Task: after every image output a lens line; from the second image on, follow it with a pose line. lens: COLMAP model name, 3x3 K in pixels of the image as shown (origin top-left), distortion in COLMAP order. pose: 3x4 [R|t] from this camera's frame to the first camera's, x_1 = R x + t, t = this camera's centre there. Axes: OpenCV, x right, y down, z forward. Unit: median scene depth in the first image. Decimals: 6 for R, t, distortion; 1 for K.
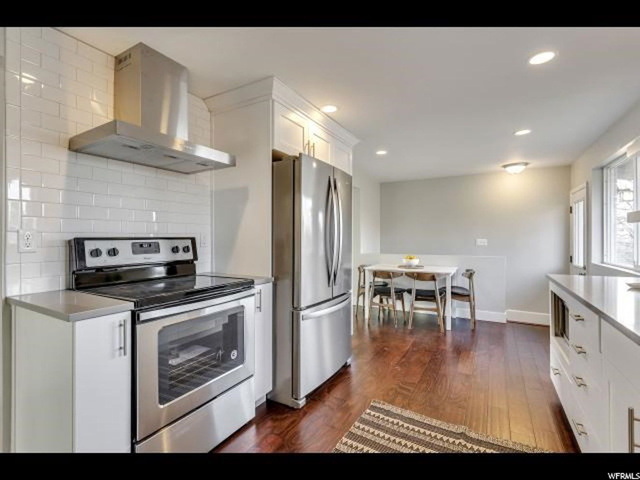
lens RADIAL K [[309.3, 0, 330.1], [0, 309.3, 240.9], [0, 0, 1]] dist [0.024313, 0.000246]
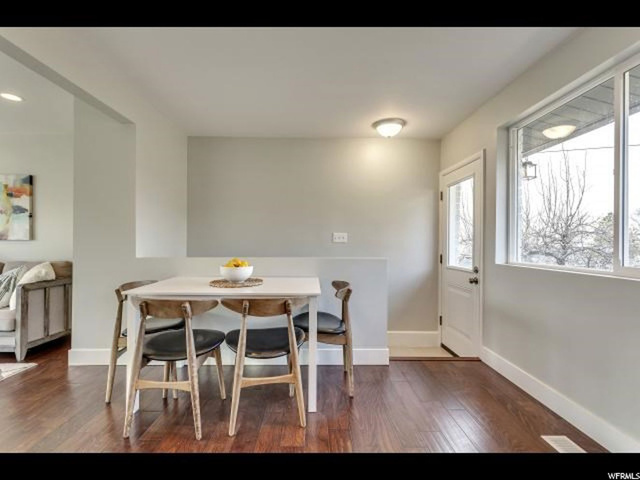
lens RADIAL K [[301.8, 0, 320.0], [0, 301.8, 240.0], [0, 0, 1]] dist [0.000004, 0.000161]
pose [[0.873286, 0.006789, 0.487161, 0.151499], [0.001469, 0.999862, -0.016568, 0.026484], [-0.487206, 0.015184, 0.873155, 0.553251]]
